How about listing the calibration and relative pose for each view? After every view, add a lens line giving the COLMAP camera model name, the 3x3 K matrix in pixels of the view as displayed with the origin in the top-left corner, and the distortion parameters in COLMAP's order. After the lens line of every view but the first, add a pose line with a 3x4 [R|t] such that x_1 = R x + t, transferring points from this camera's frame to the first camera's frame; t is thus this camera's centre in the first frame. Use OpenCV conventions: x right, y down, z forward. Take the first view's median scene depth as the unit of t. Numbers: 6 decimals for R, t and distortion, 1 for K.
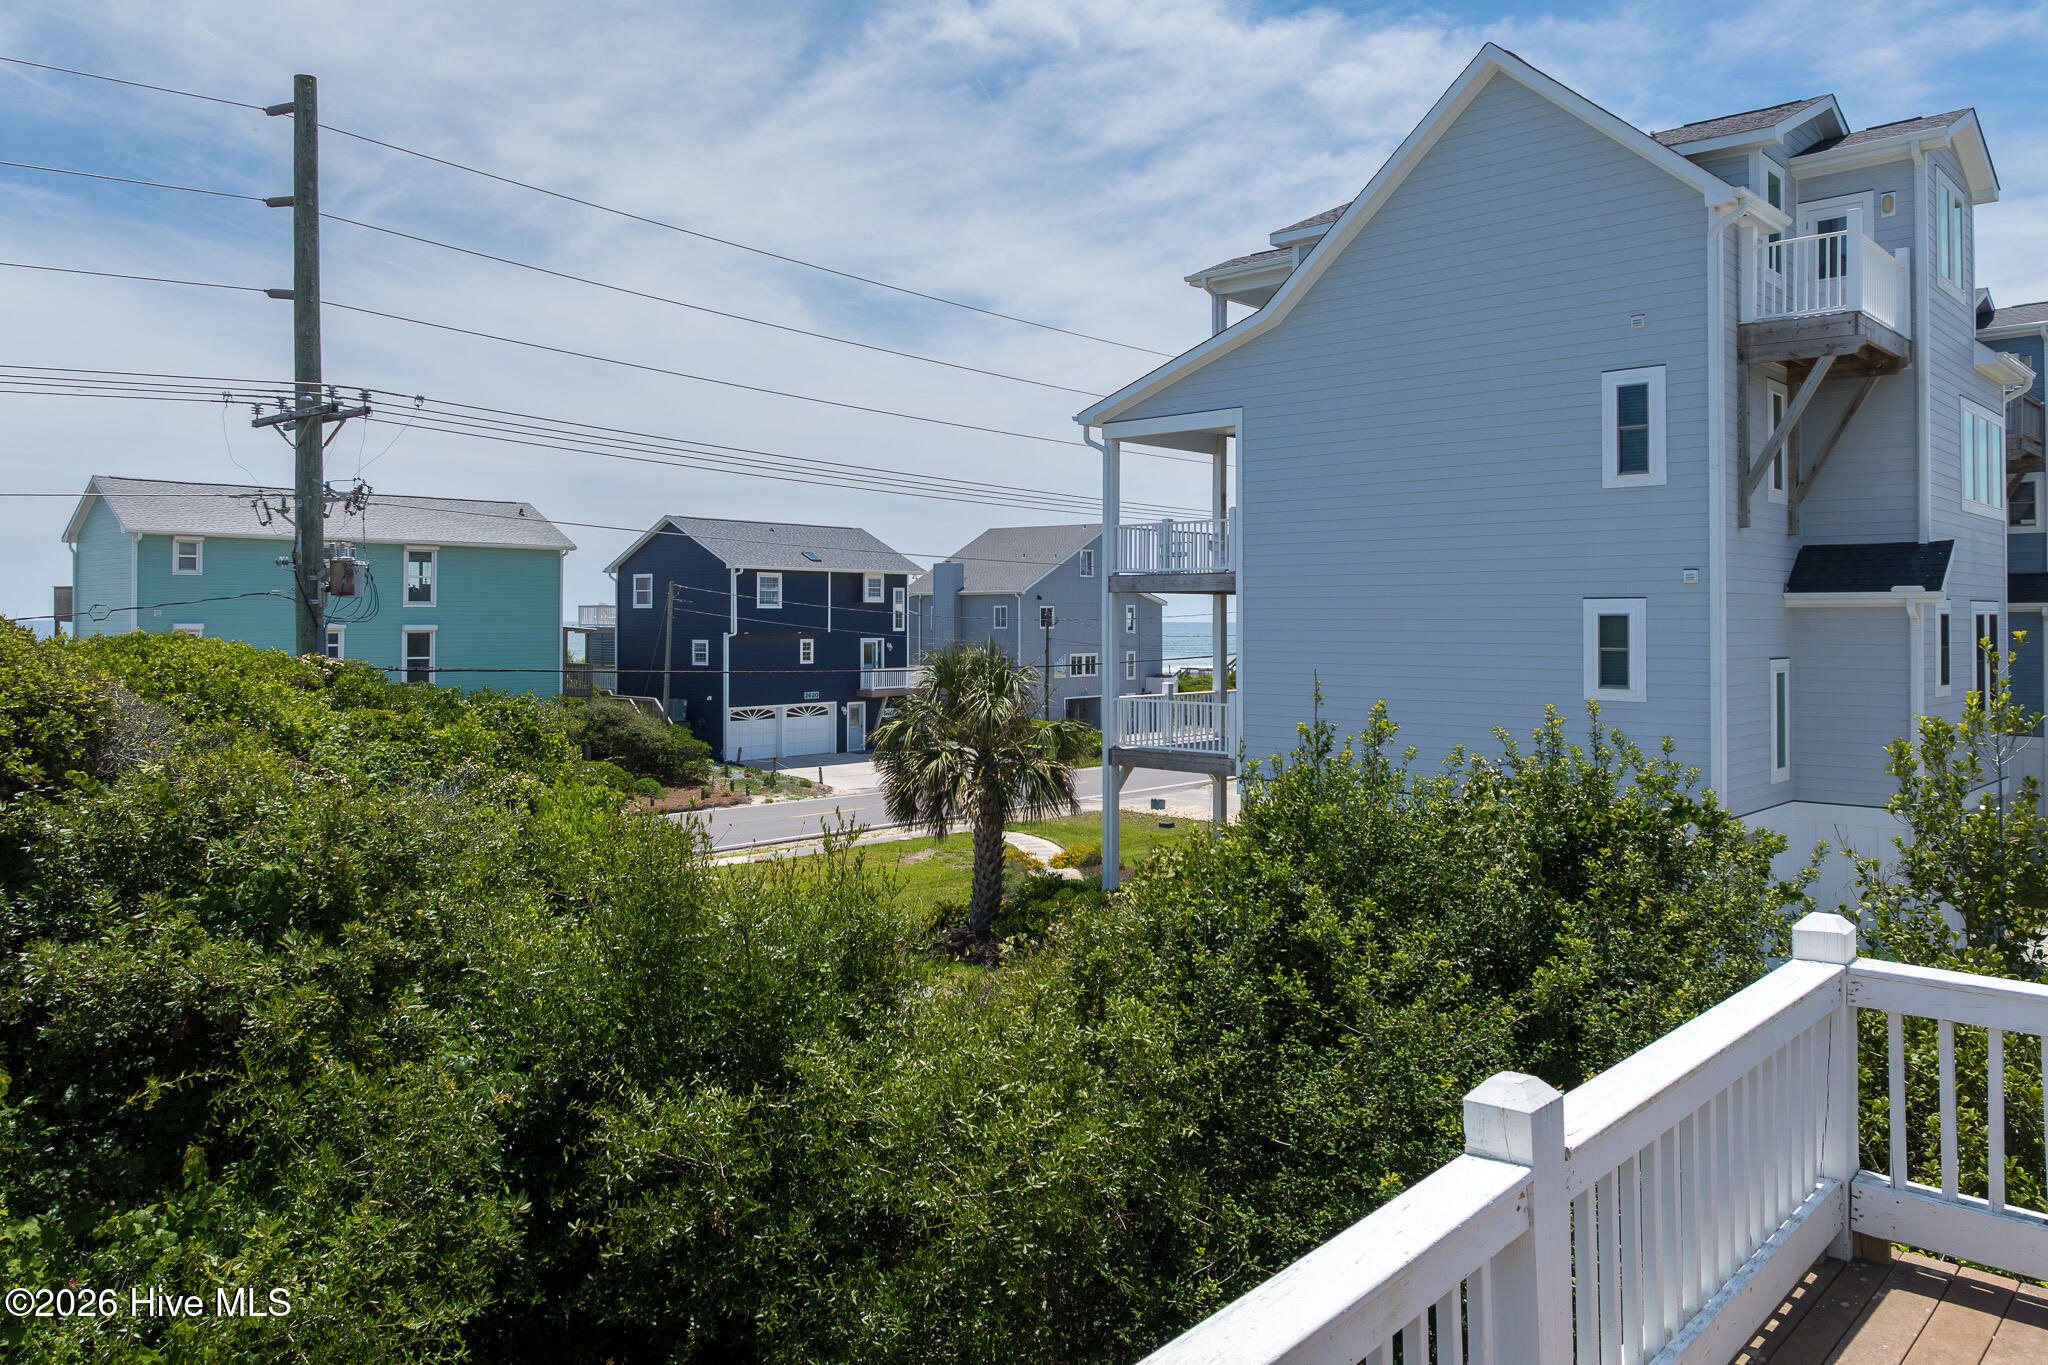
lens RADIAL K [[1442.5, 0, 1036.4], [0, 1442.5, 594.6], [0, 0, 1]] dist [-0.031797, 0.016709]
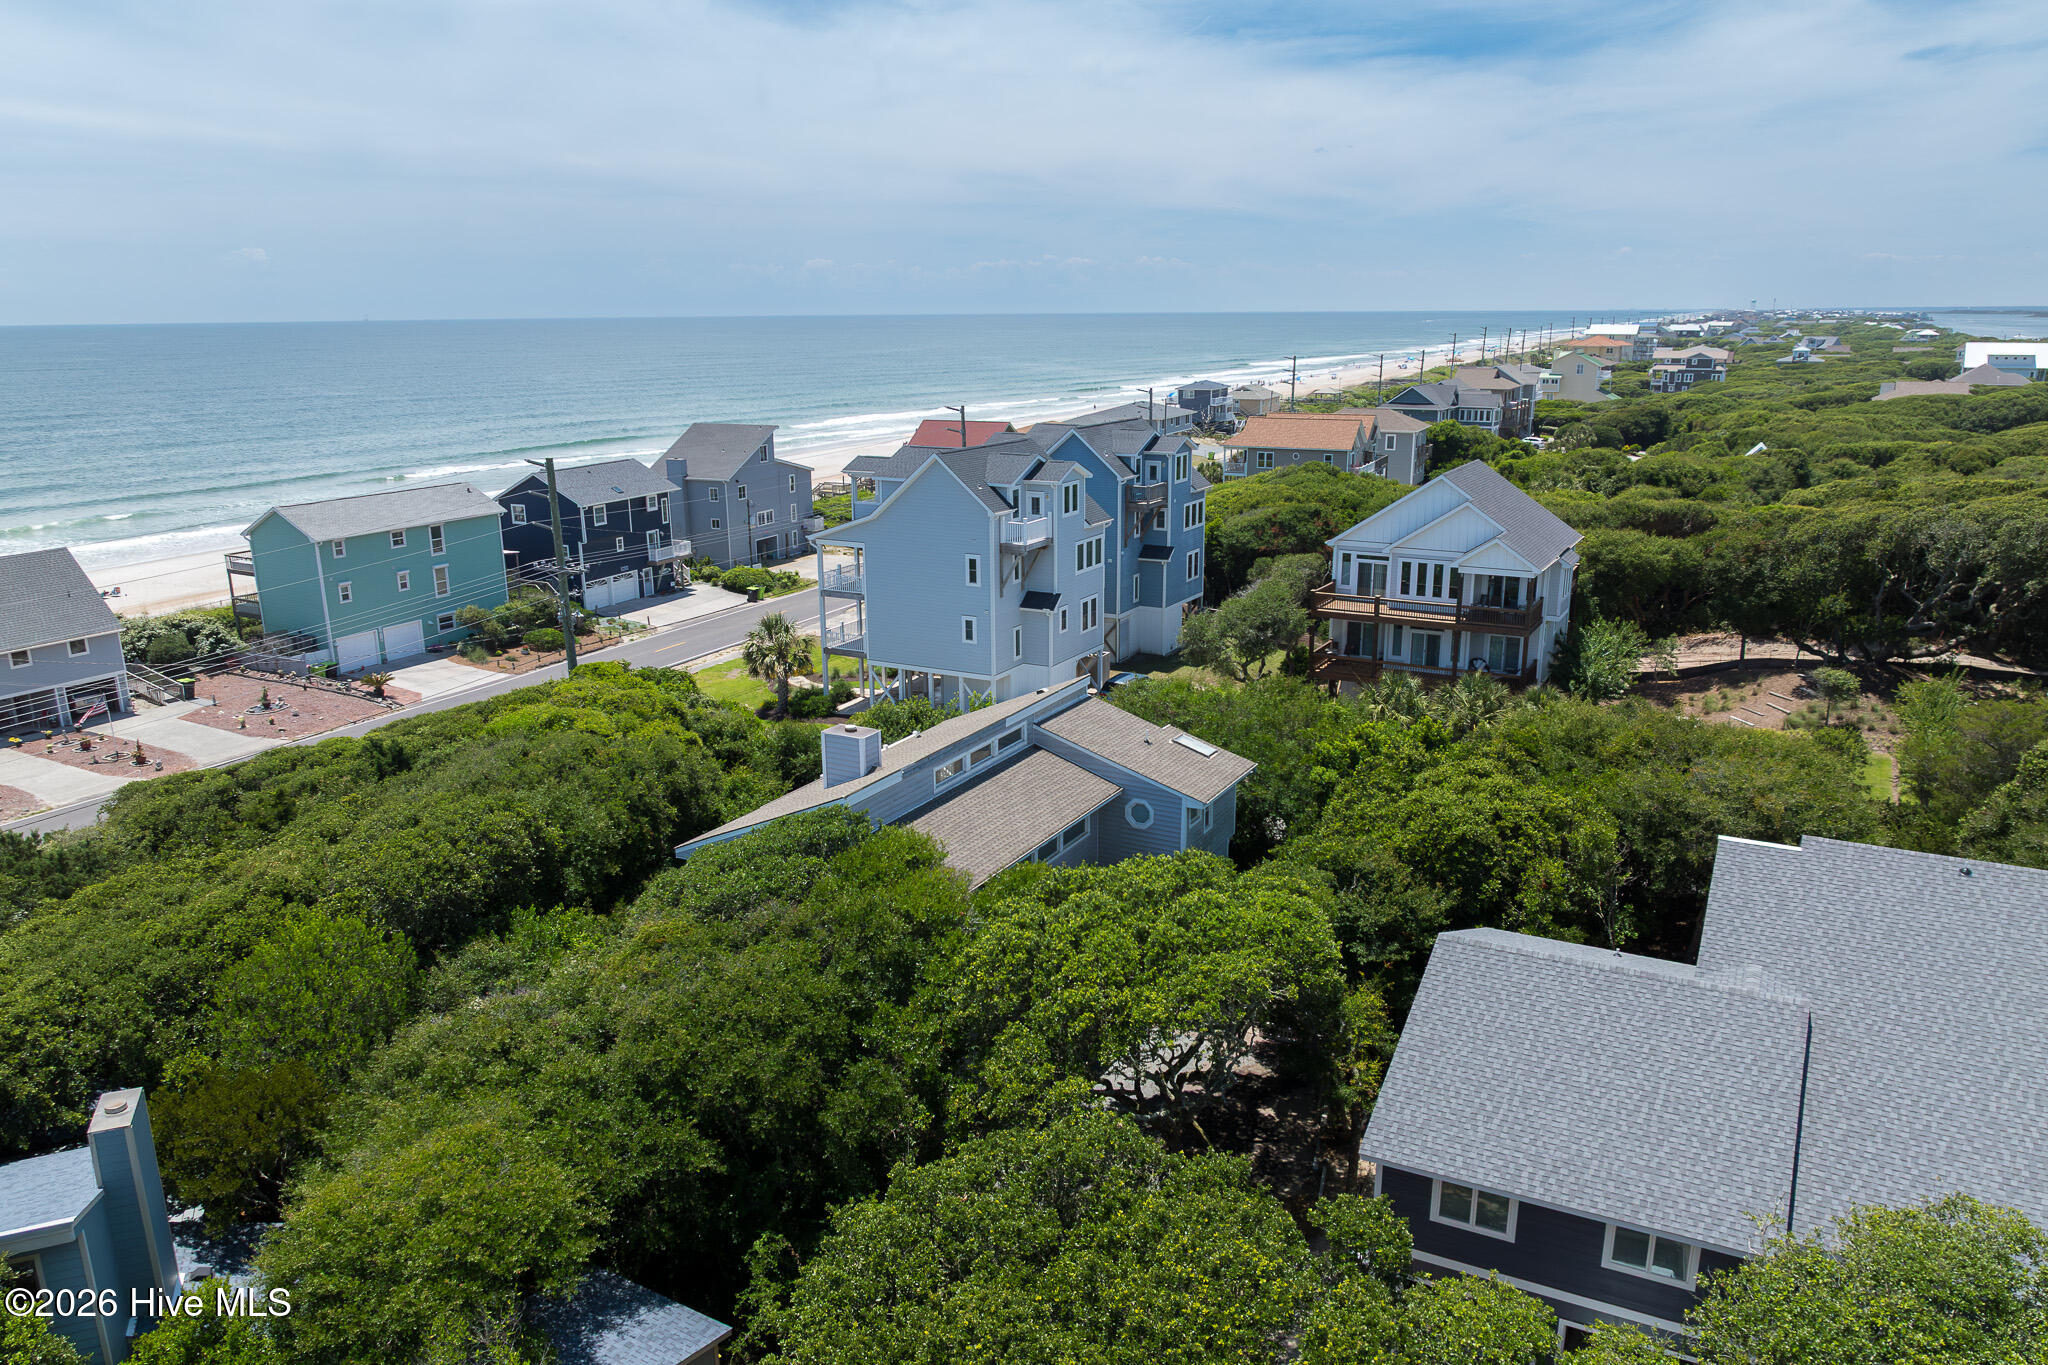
lens RADIAL K [[1442.5, 0, 1021.6], [0, 1442.5, 716.5], [0, 0, 1]] dist [-0.031797, 0.016709]
pose [[0.968647, -0.076508, 0.236369, -0.121753], [0.005327, 0.957580, 0.288120, -0.279332], [-0.248386, -0.277827, 0.927964, -0.864559]]
